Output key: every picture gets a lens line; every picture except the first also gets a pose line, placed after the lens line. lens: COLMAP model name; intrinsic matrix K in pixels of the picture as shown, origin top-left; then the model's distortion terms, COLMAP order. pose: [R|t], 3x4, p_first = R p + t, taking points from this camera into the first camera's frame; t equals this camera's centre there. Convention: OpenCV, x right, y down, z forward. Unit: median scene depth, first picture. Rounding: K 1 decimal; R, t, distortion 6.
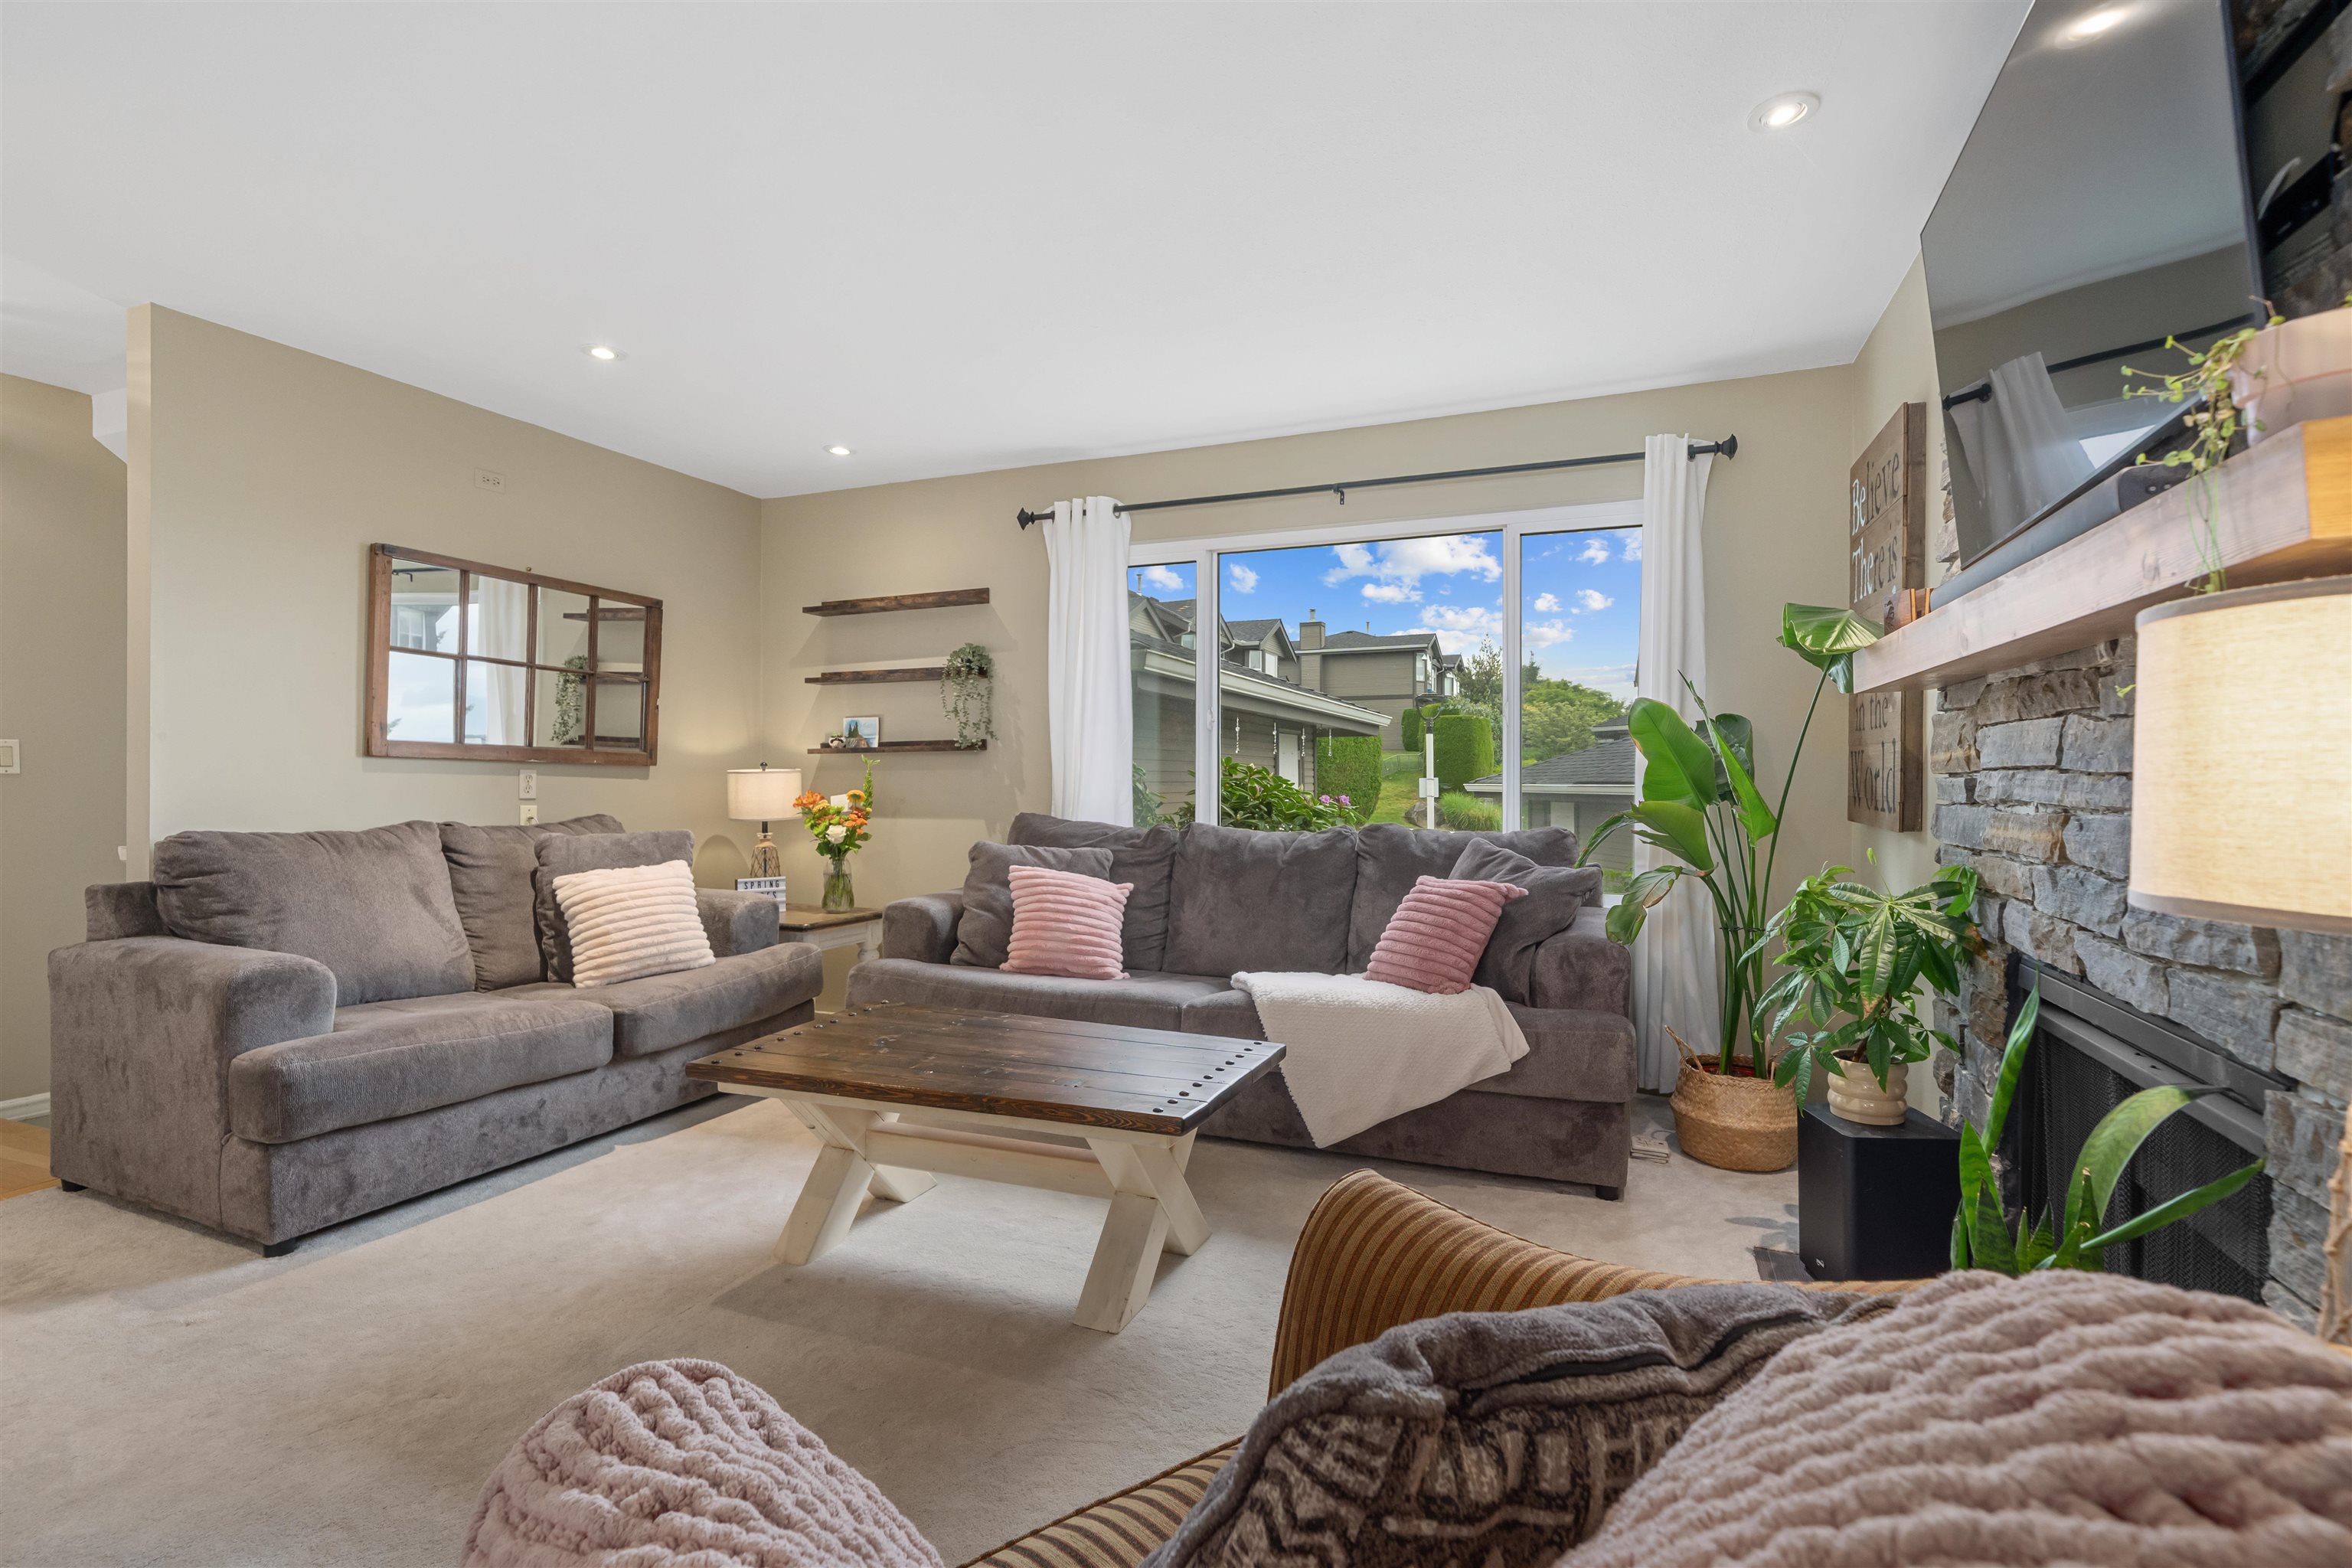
lens RADIAL K [[1107.4, 0, 1184.7], [0, 1107.4, 782.2], [0, 0, 1]] dist [0.001752, -0.000020]
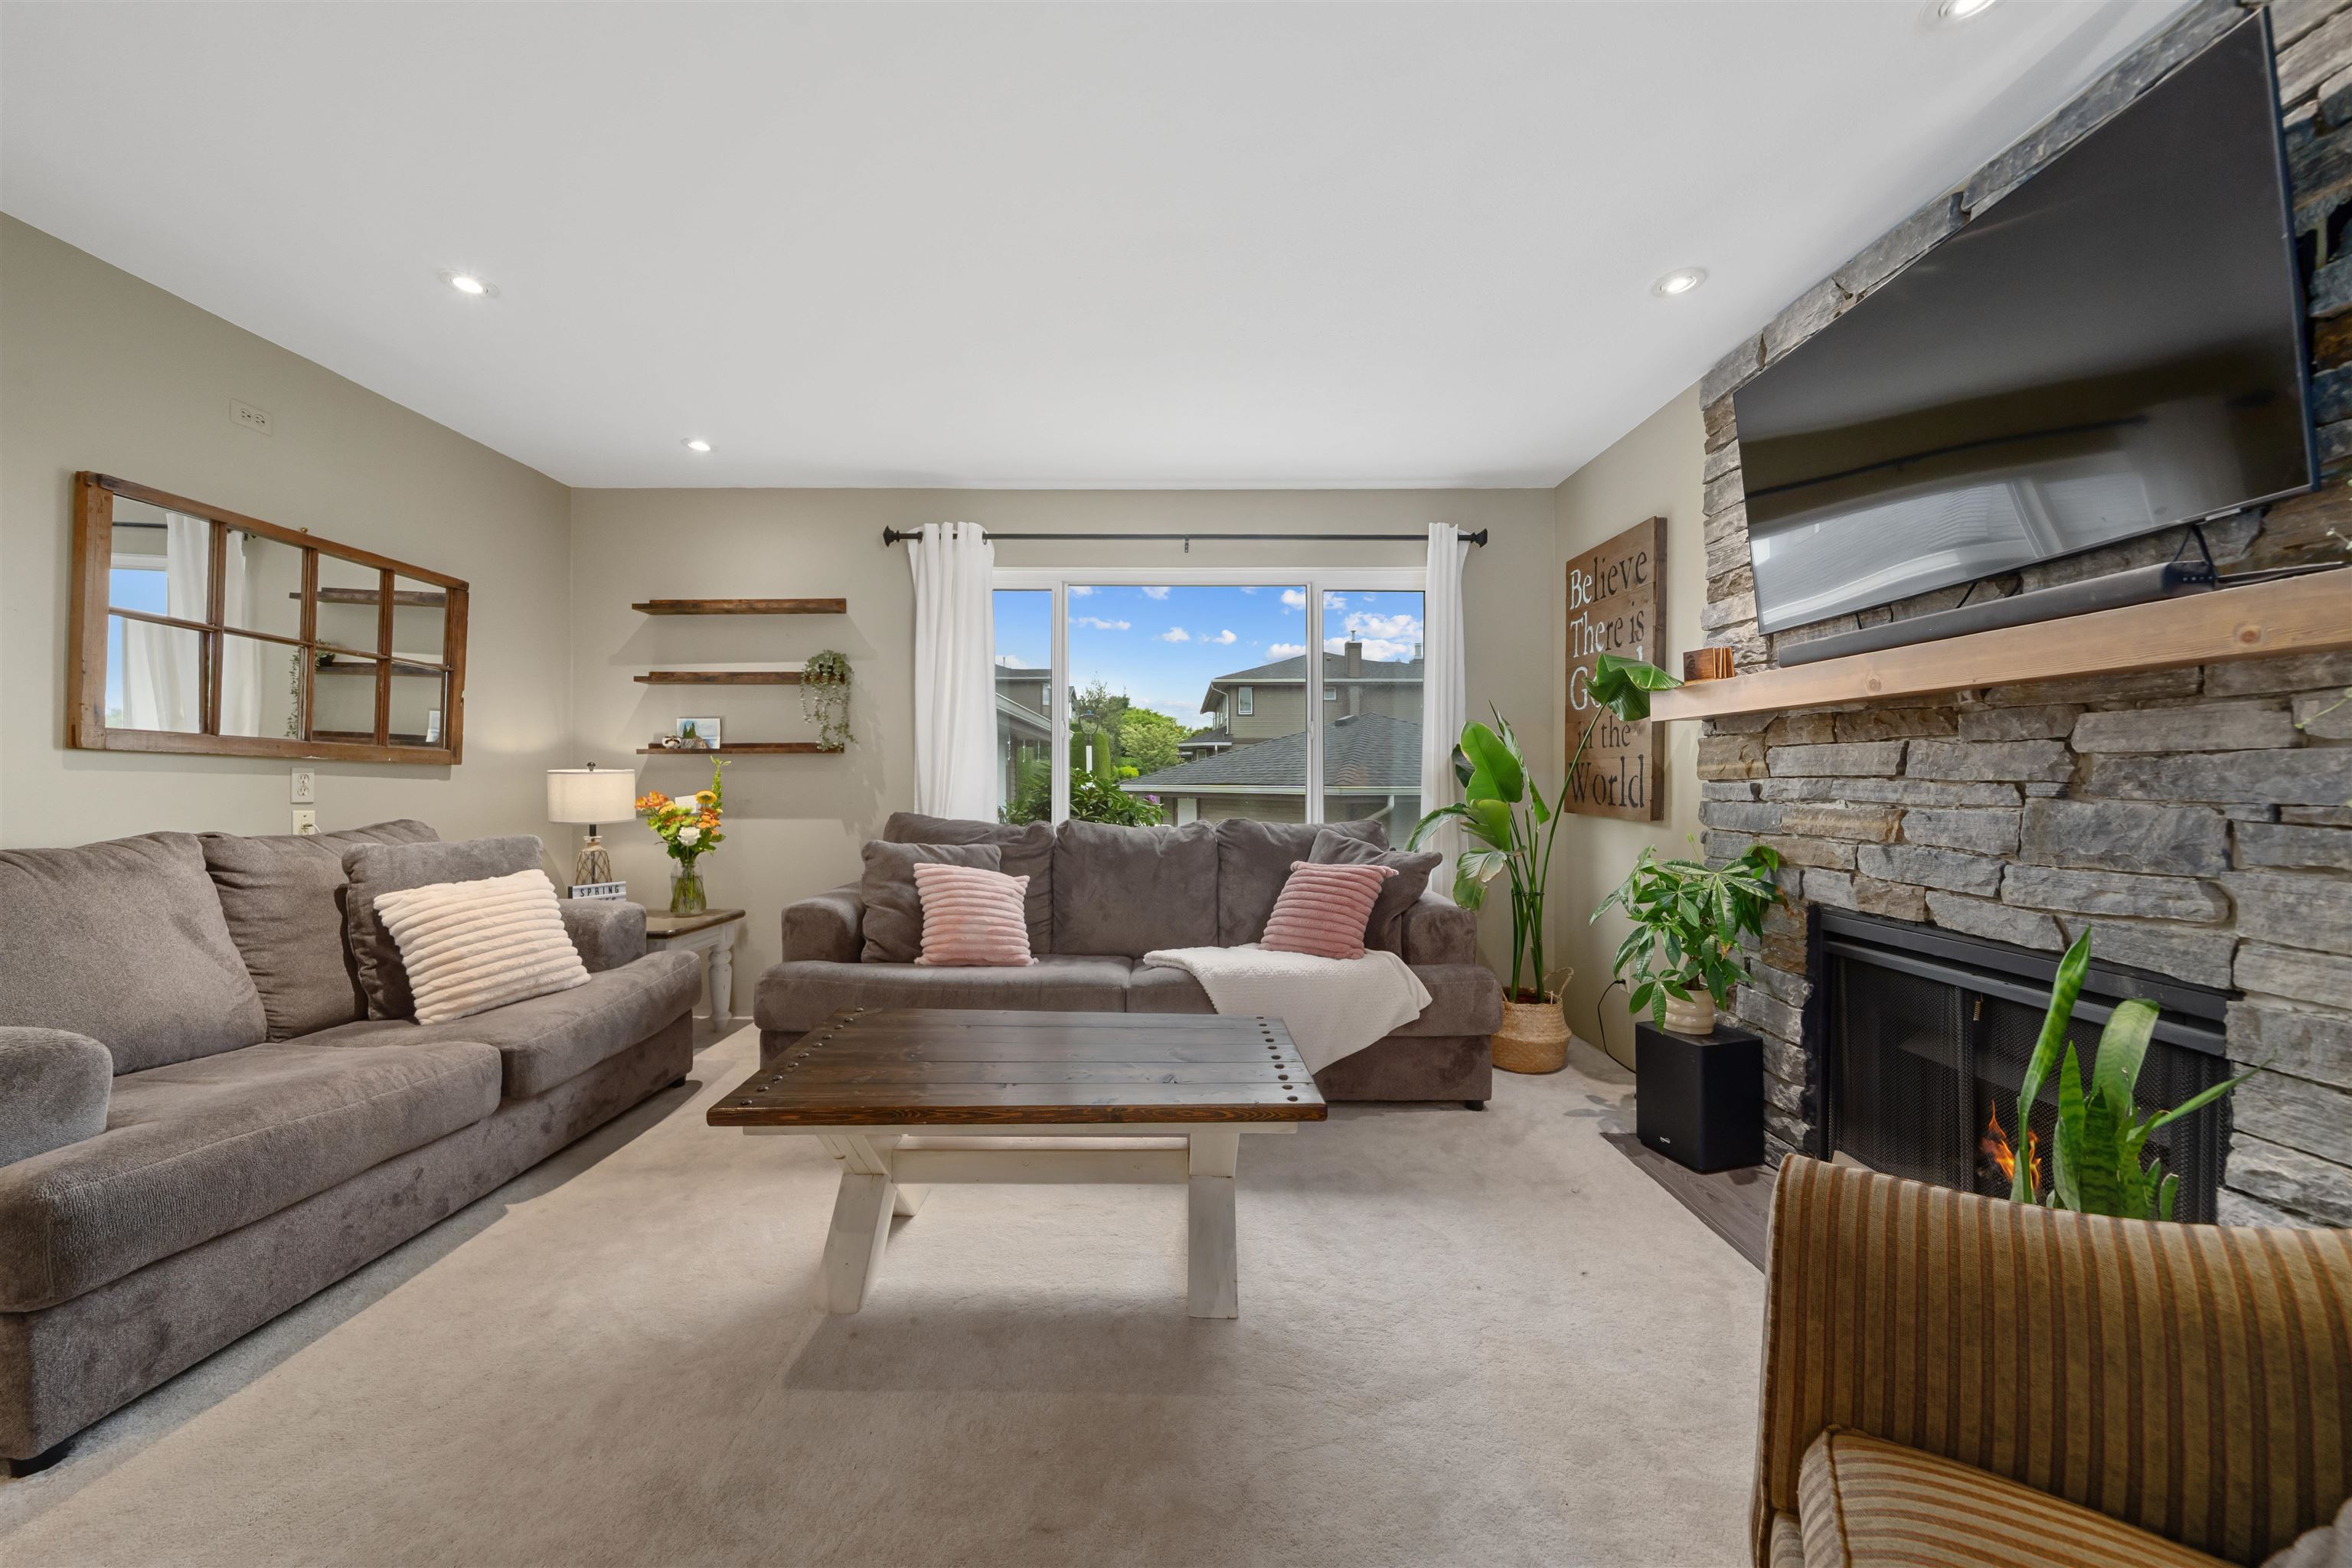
lens RADIAL K [[856.8, 0, 1176.0], [0, 856.8, 784.0], [0, 0, 1]] dist [-0.000889, -0.000250]
pose [[0.927604, 0.001649, 0.373563, -0.246309], [-0.002075, 0.999998, 0.000737, -0.001085], [-0.373560, -0.001459, 0.927605, 0.166077]]
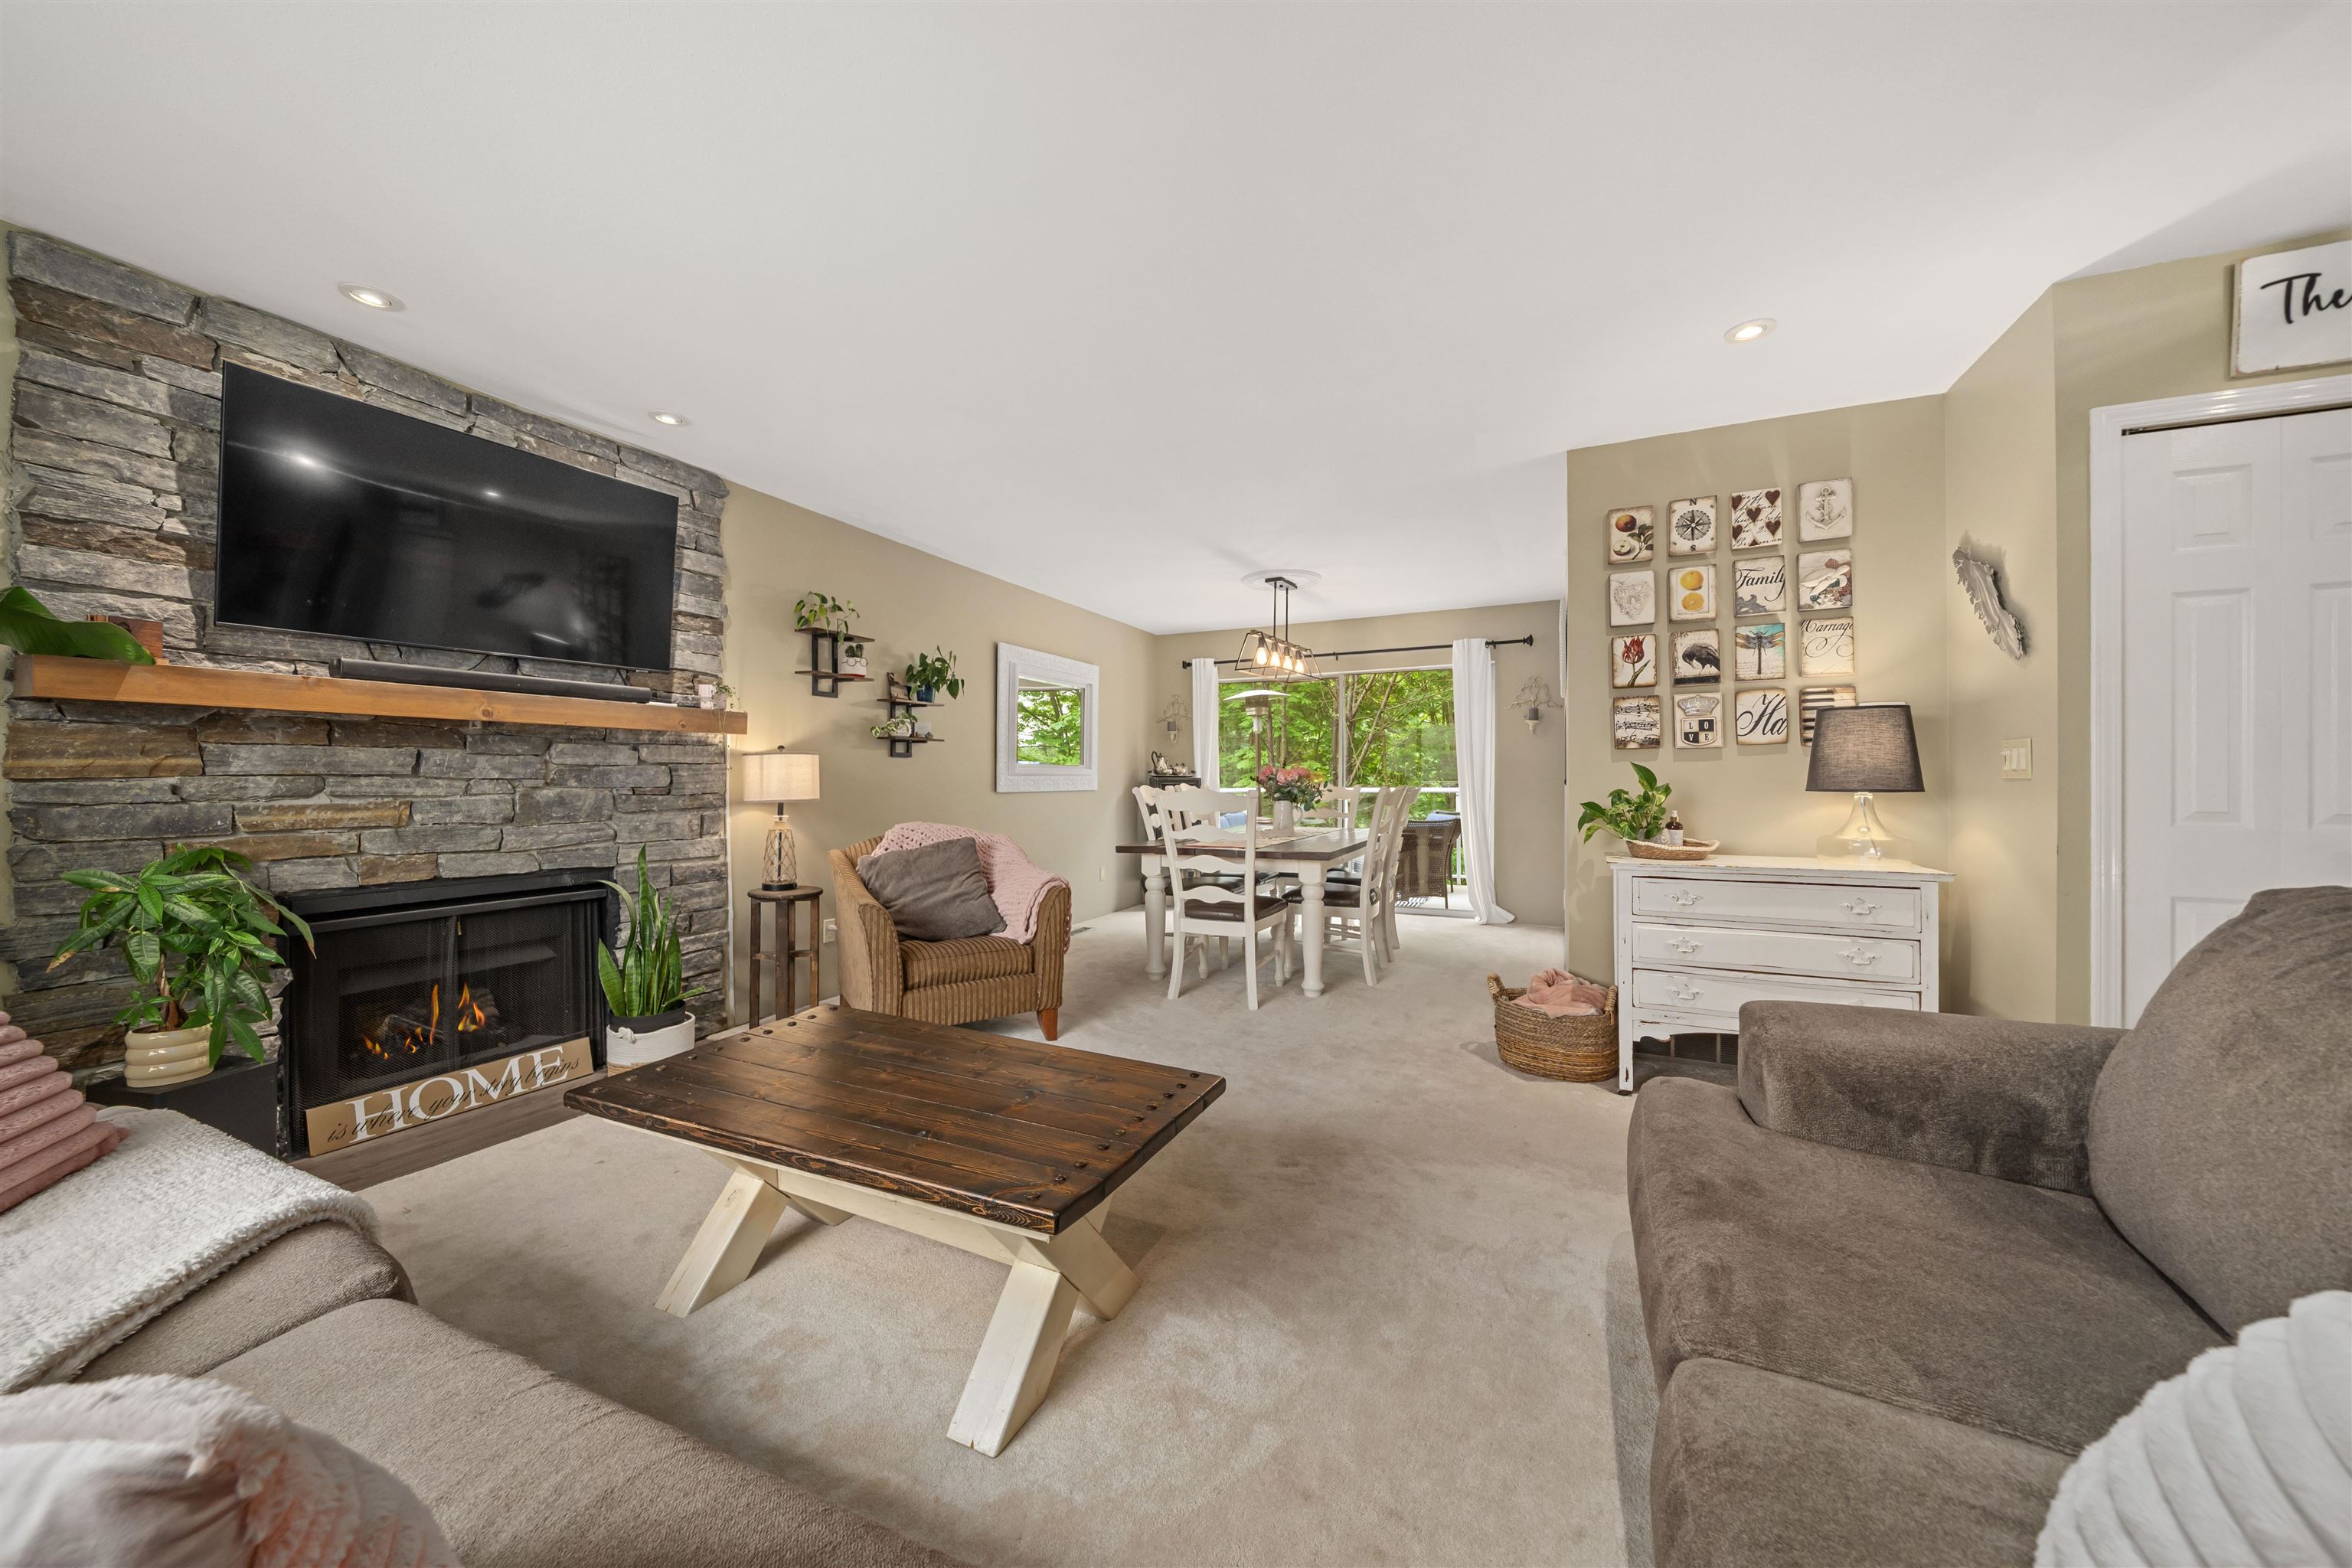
lens RADIAL K [[835.9, 0, 1185.9], [0, 835.9, 770.7], [0, 0, 1]] dist [-0.000262, -0.000045]
pose [[-0.999001, 0.000732, 0.044673, -0.312531], [0.000592, 0.999995, -0.003149, -0.007778], [-0.044675, -0.003119, -0.998997, 1.189588]]
